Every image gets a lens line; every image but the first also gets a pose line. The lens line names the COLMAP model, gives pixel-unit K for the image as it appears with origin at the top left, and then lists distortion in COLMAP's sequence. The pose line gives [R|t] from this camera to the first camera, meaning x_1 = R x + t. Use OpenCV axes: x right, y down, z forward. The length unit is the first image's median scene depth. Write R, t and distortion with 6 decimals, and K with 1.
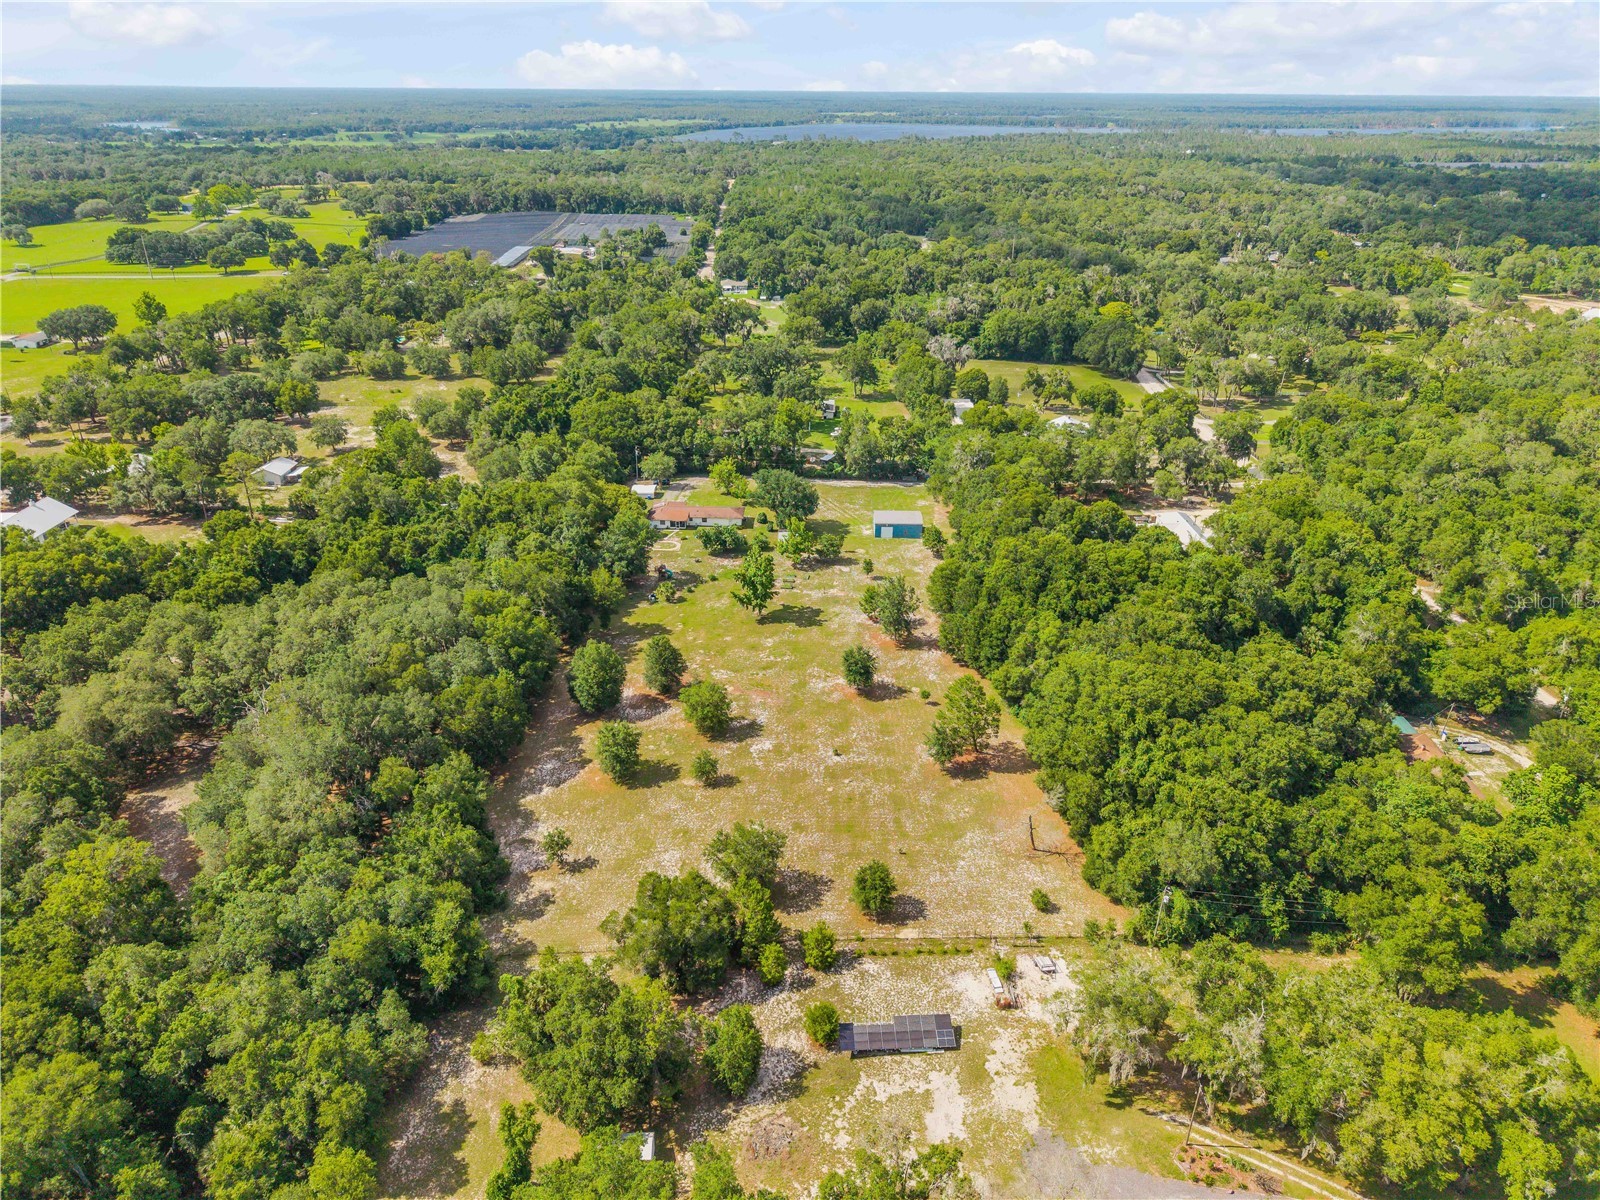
lens RADIAL K [[1071.5, 0, 803.3], [0, 1071.5, 596.6], [0, 0, 1]] dist [0.021646, -0.021698]
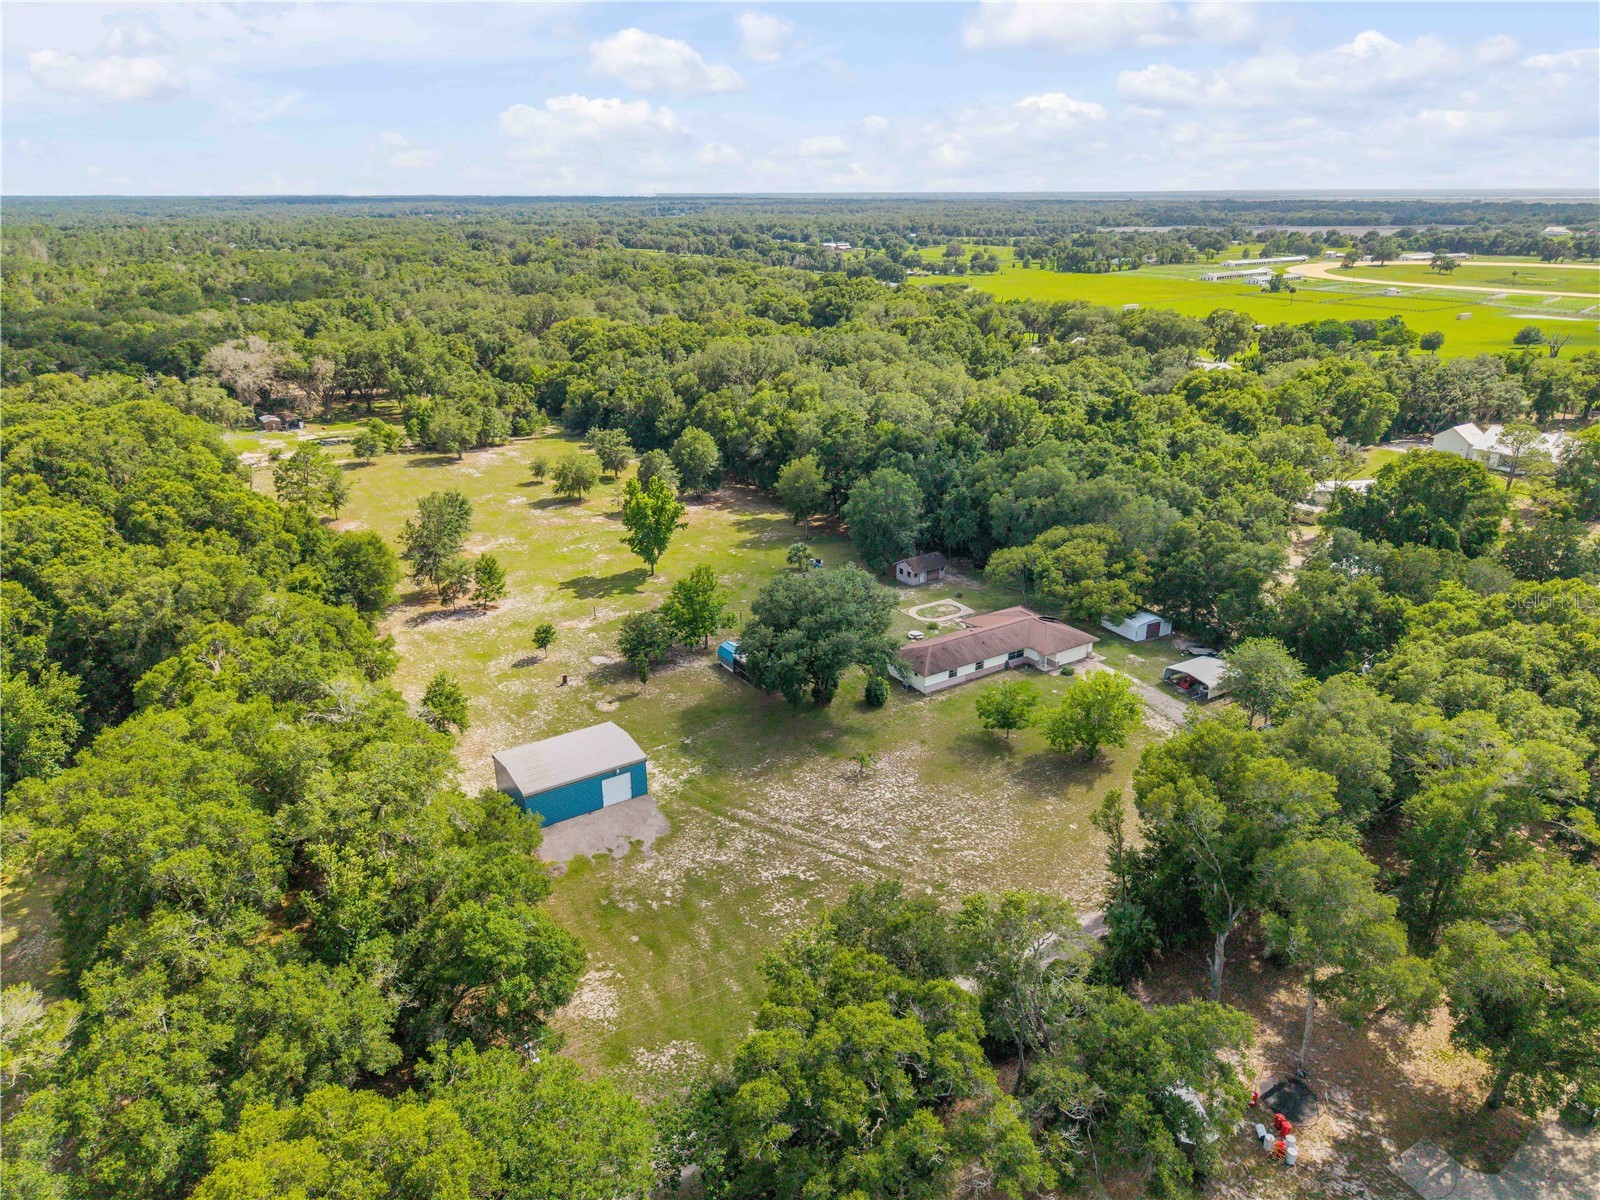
lens RADIAL K [[1071.5, 0, 802.3], [0, 1071.5, 598.2], [0, 0, 1]] dist [0.021646, -0.021698]
pose [[-0.830749, 0.192500, -0.522303, 0.235951], [-0.240012, 0.722727, 0.648120, -0.430733], [0.502246, 0.663784, -0.554203, 1.383660]]
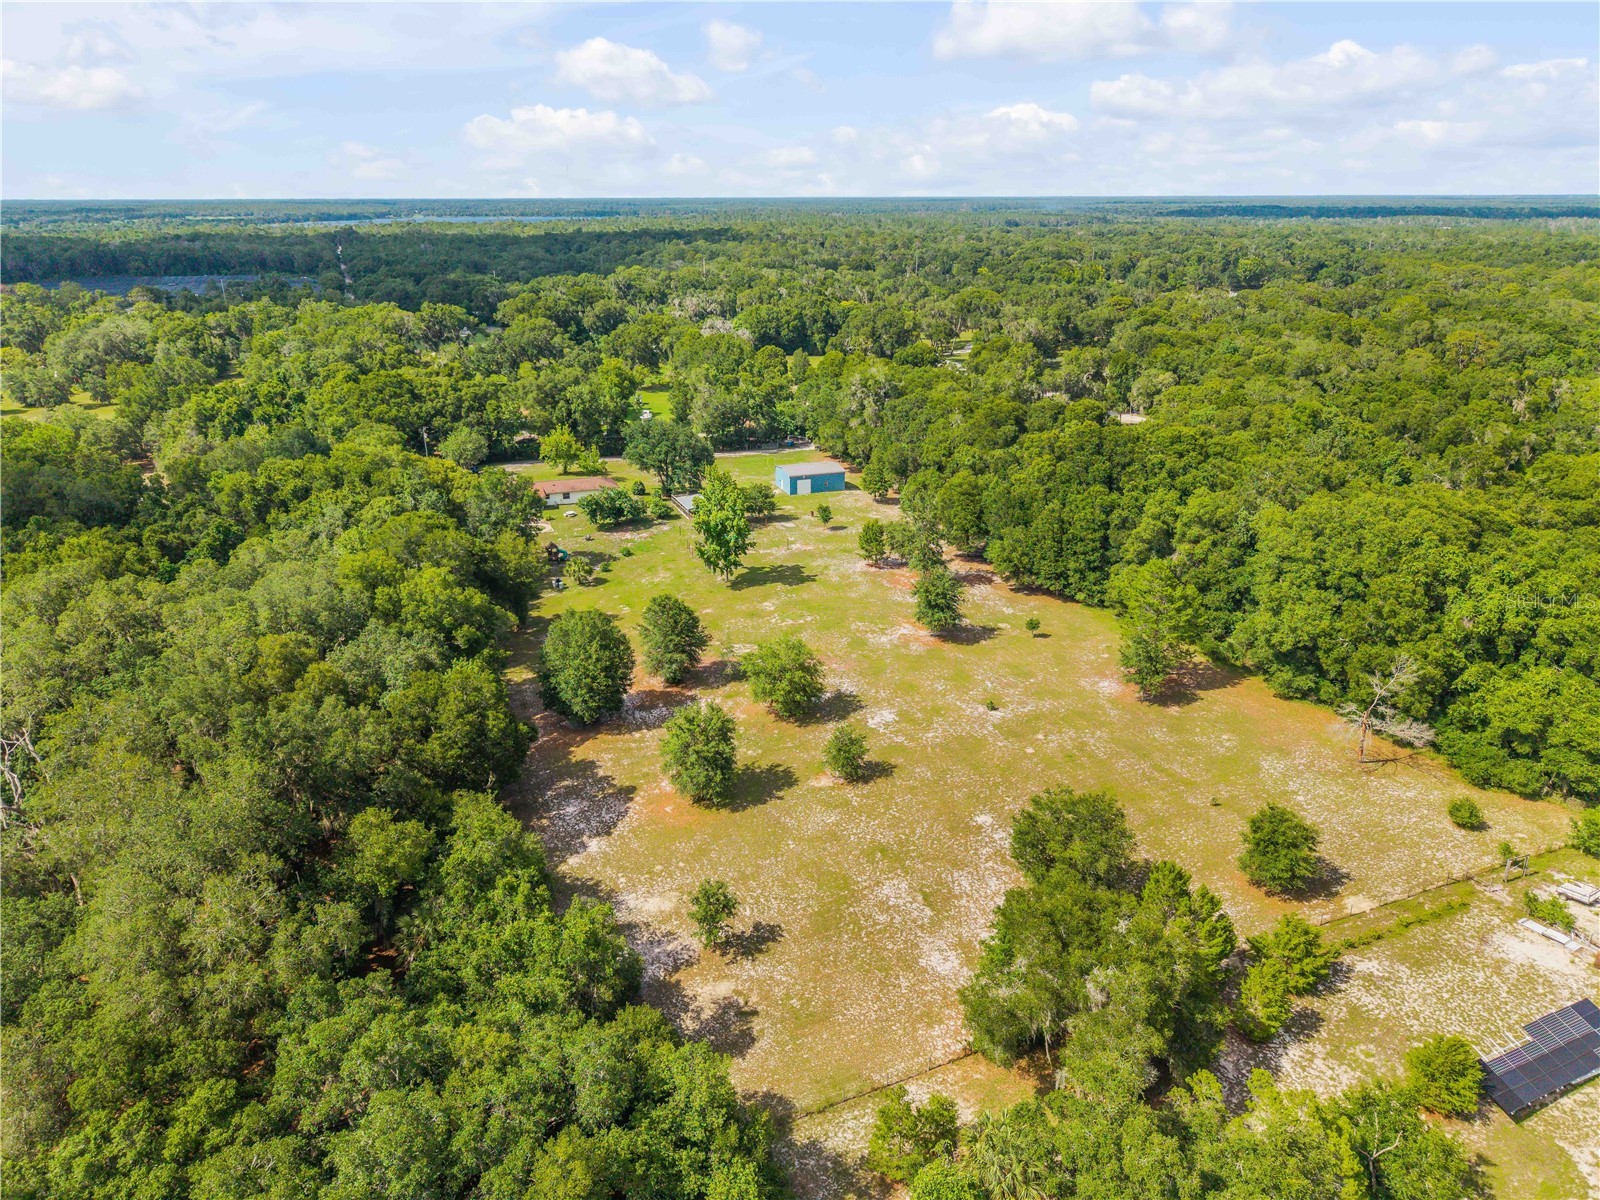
lens RADIAL K [[1071.5, 0, 804.5], [0, 1071.5, 597.2], [0, 0, 1]] dist [0.021646, -0.021698]
pose [[0.932215, -0.134676, 0.335913, -0.223984], [0.162085, 0.985254, -0.054799, 0.072715], [-0.323579, 0.105531, 0.940298, 0.297869]]
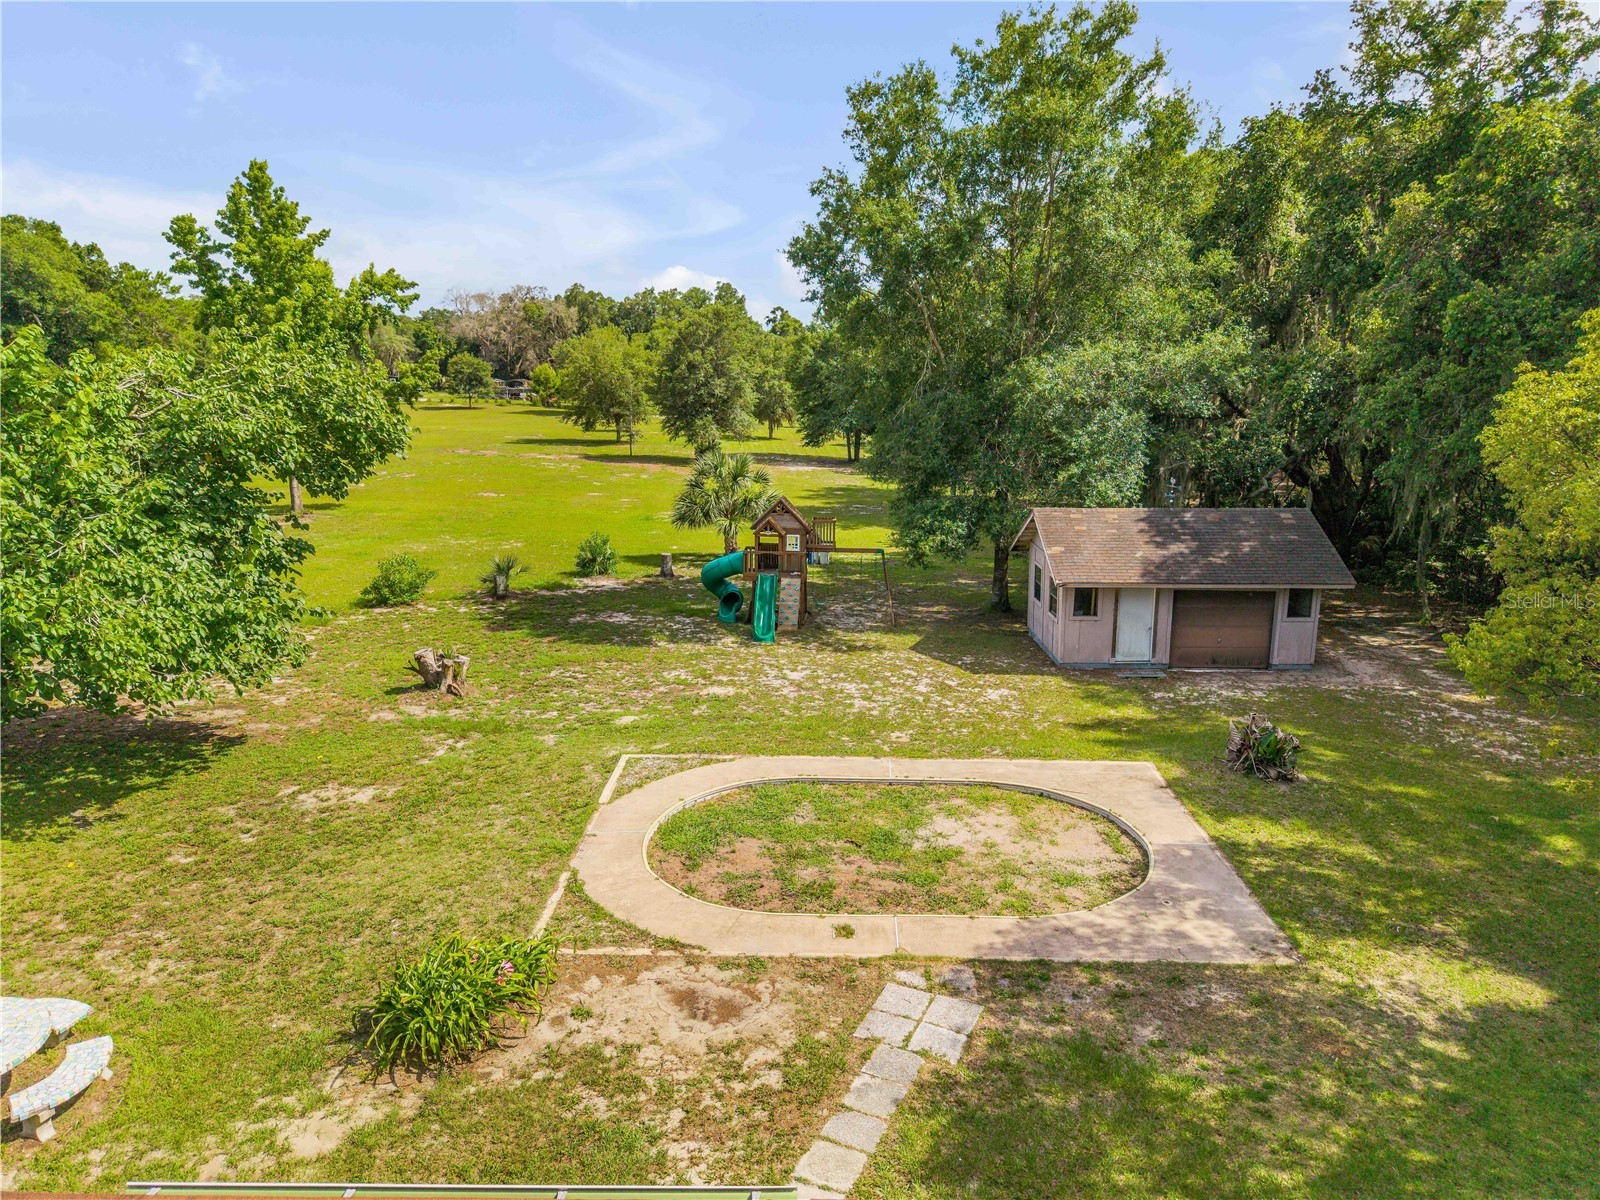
lens RADIAL K [[1071.5, 0, 804.3], [0, 1071.5, 604.9], [0, 0, 1]] dist [0.021646, -0.021698]
pose [[-0.999969, -0.004842, -0.006237, -0.137224], [-0.007655, 0.788282, 0.615266, -0.099743], [0.001937, 0.615294, -0.788295, 1.132263]]
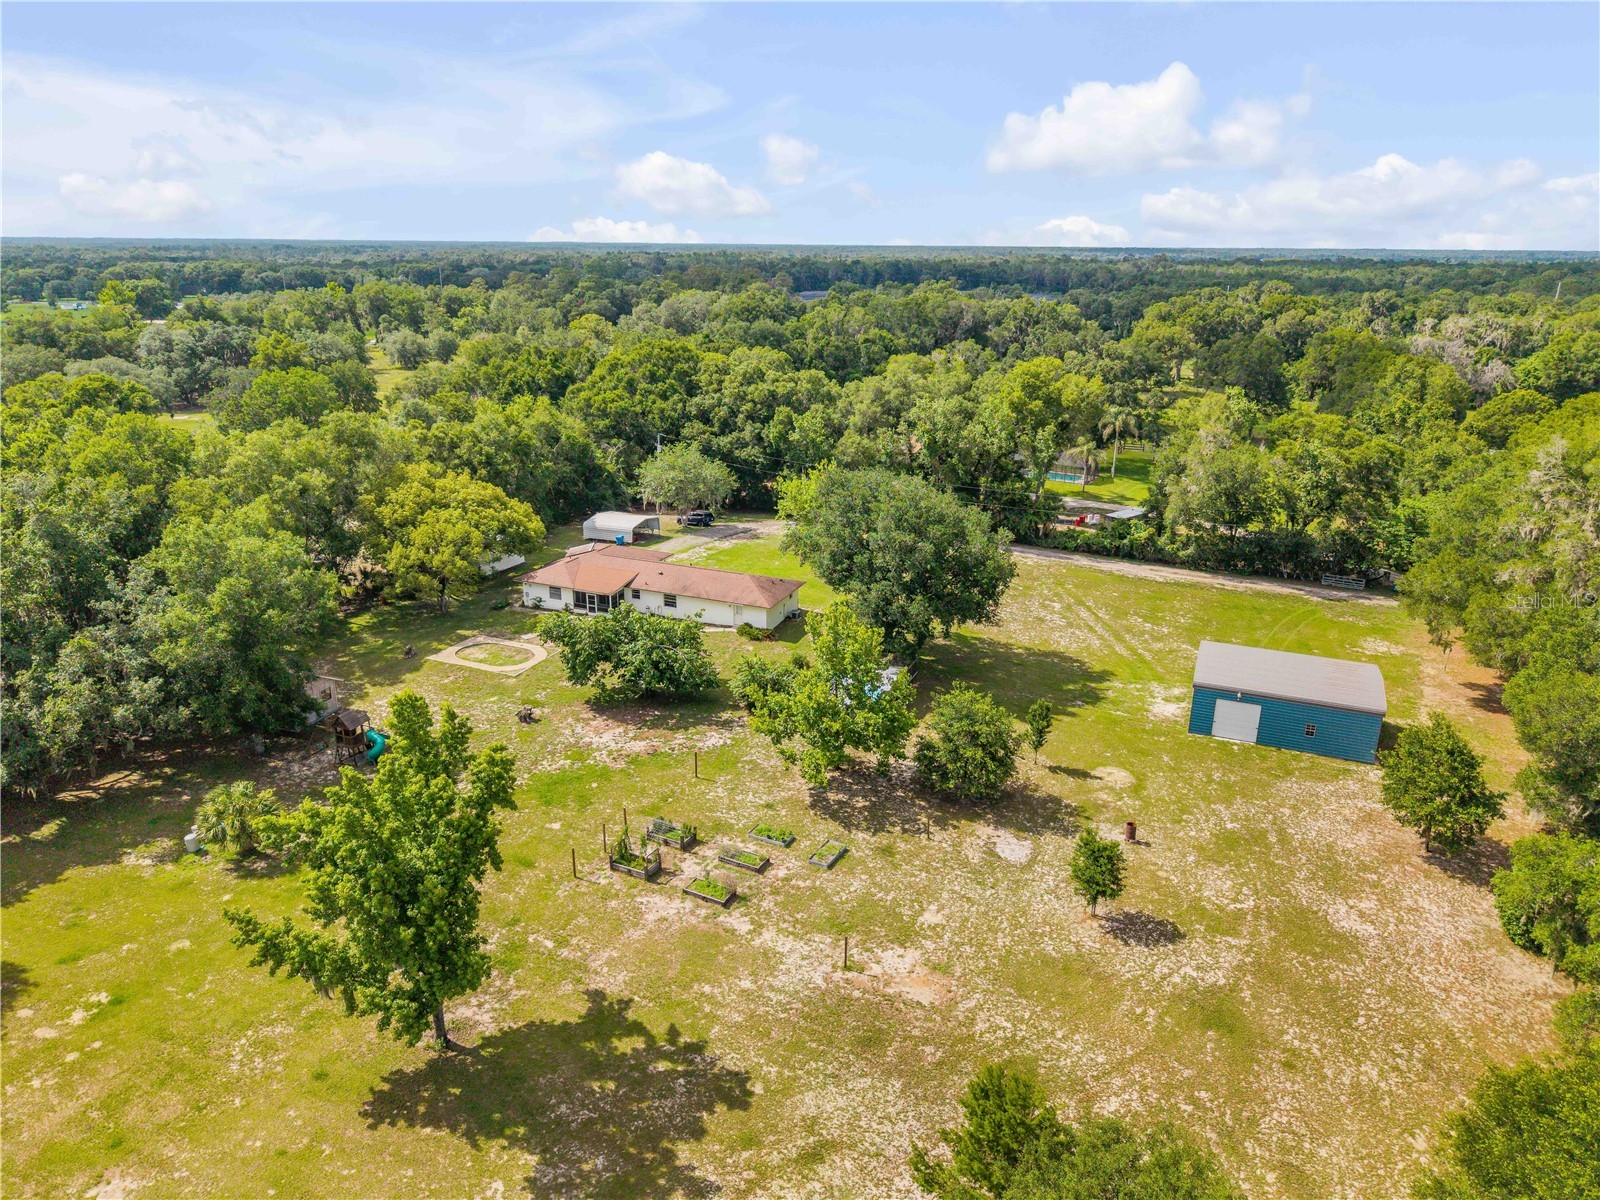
lens RADIAL K [[1071.5, 0, 795.9], [0, 1071.5, 595.8], [0, 0, 1]] dist [0.021646, -0.021698]
pose [[0.926361, 0.117164, -0.357951, 0.077697], [-0.162197, 0.981842, -0.098383, -0.052057], [0.339924, 0.149196, 0.928543, 0.788554]]
